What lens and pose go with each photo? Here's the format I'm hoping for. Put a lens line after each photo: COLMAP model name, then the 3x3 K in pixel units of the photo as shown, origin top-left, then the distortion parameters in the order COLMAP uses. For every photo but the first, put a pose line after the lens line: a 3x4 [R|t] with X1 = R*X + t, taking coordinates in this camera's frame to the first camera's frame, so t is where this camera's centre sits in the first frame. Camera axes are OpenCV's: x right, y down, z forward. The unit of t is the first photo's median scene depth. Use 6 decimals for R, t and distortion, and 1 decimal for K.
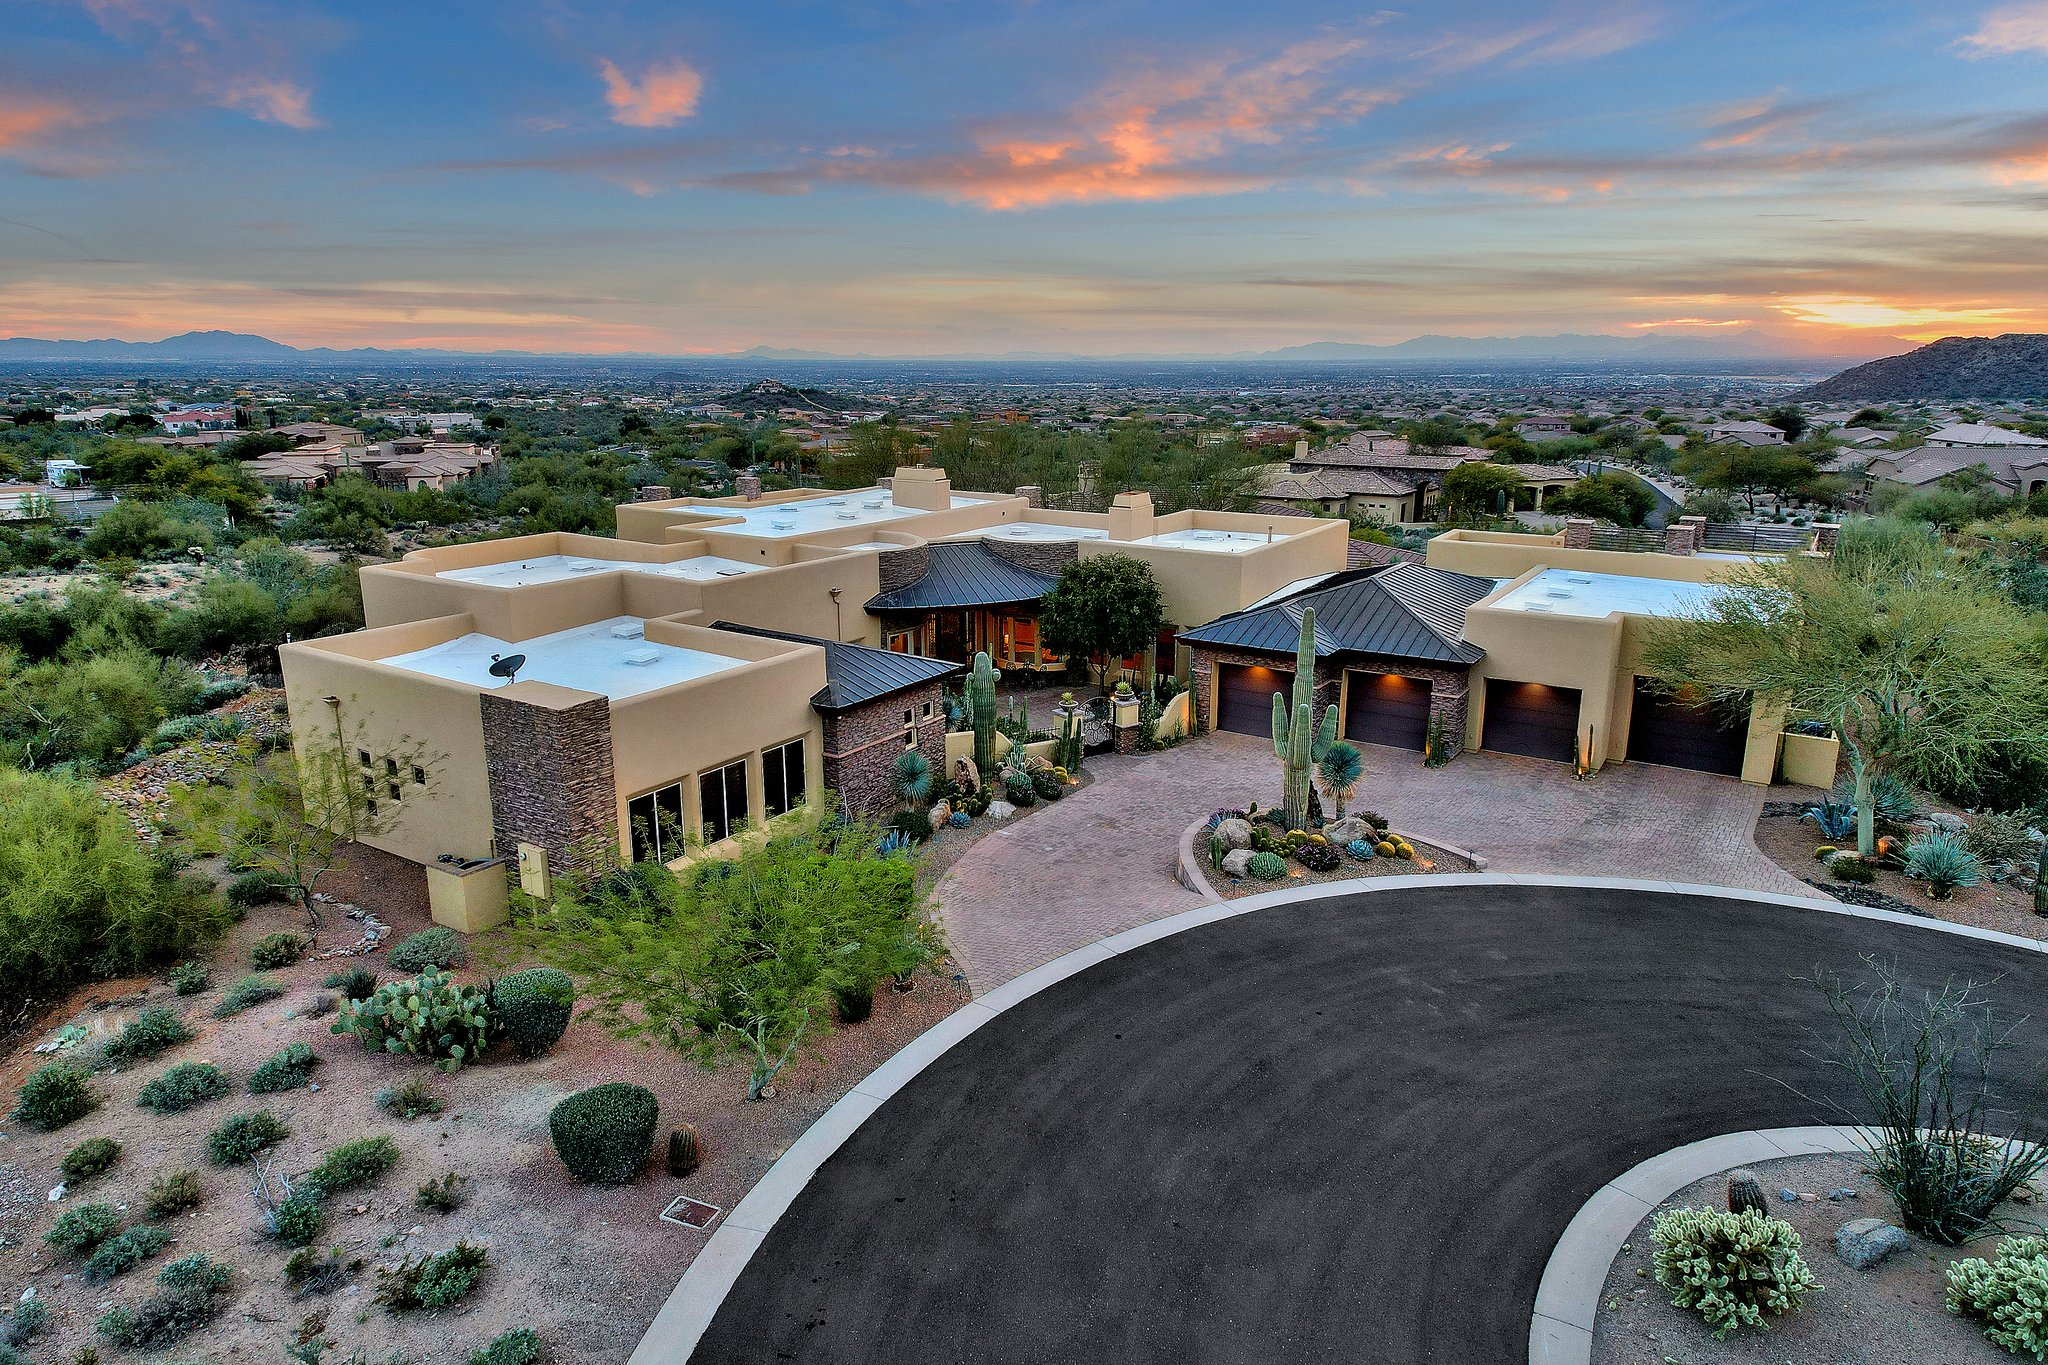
lens RADIAL K [[1254.5, 0, 1019.0], [0, 1254.5, 692.3], [0, 0, 1]] dist [0.092255, -0.070599]
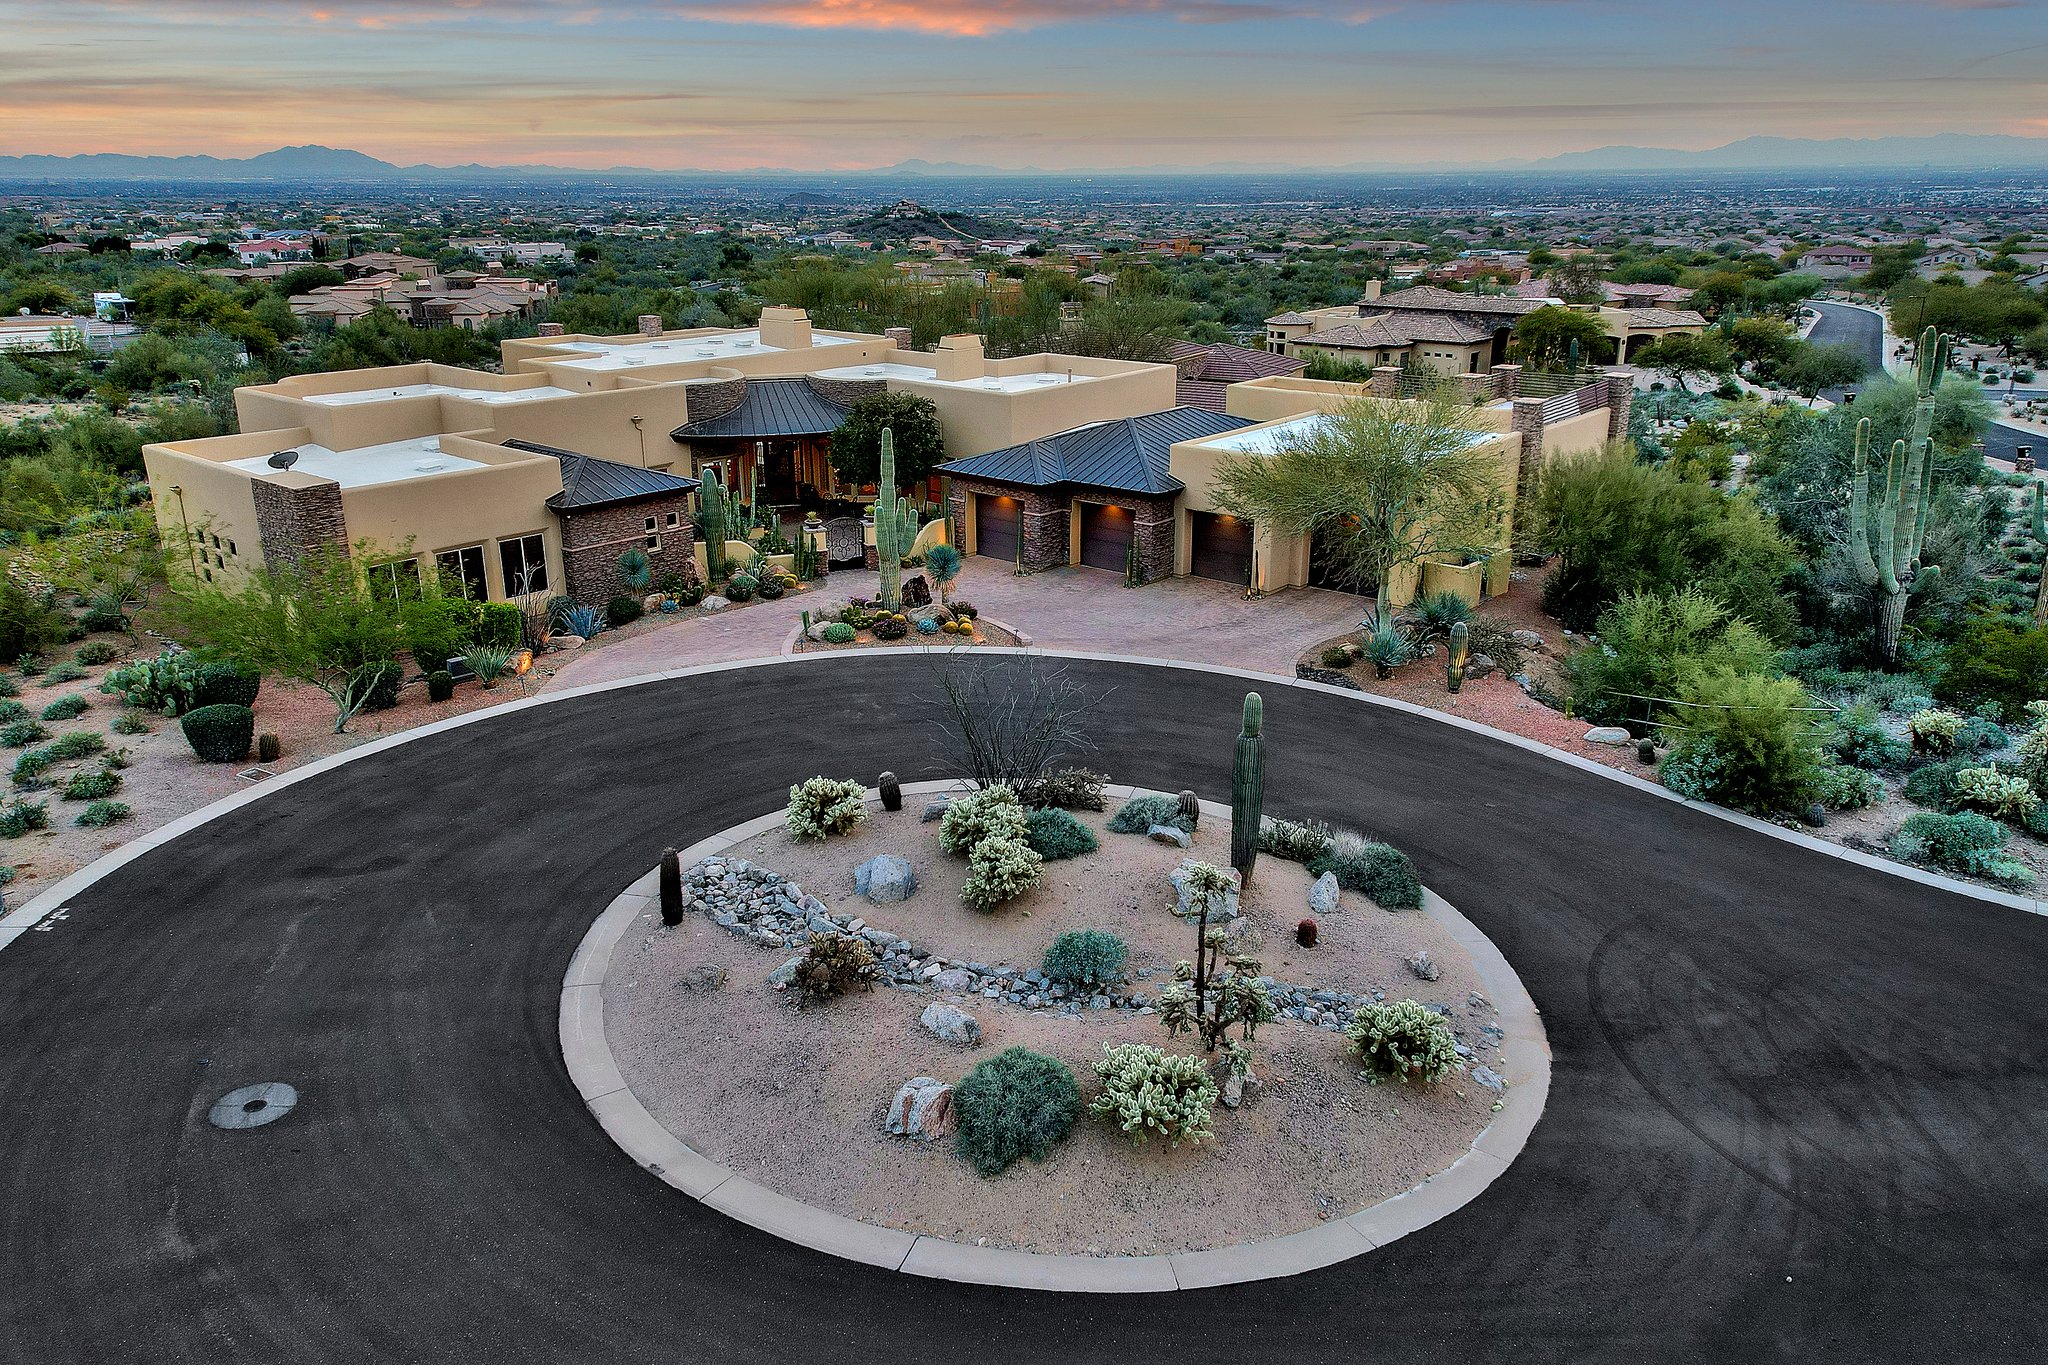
lens RADIAL K [[1483.2, 0, 1010.2], [0, 1483.2, 707.4], [0, 0, 1]] dist [0.100731, -0.090729]
pose [[0.991145, 0.040860, -0.126340, 0.348781], [-0.030100, 0.995846, 0.085937, 0.049256], [0.129327, -0.081374, 0.988258, -0.285775]]
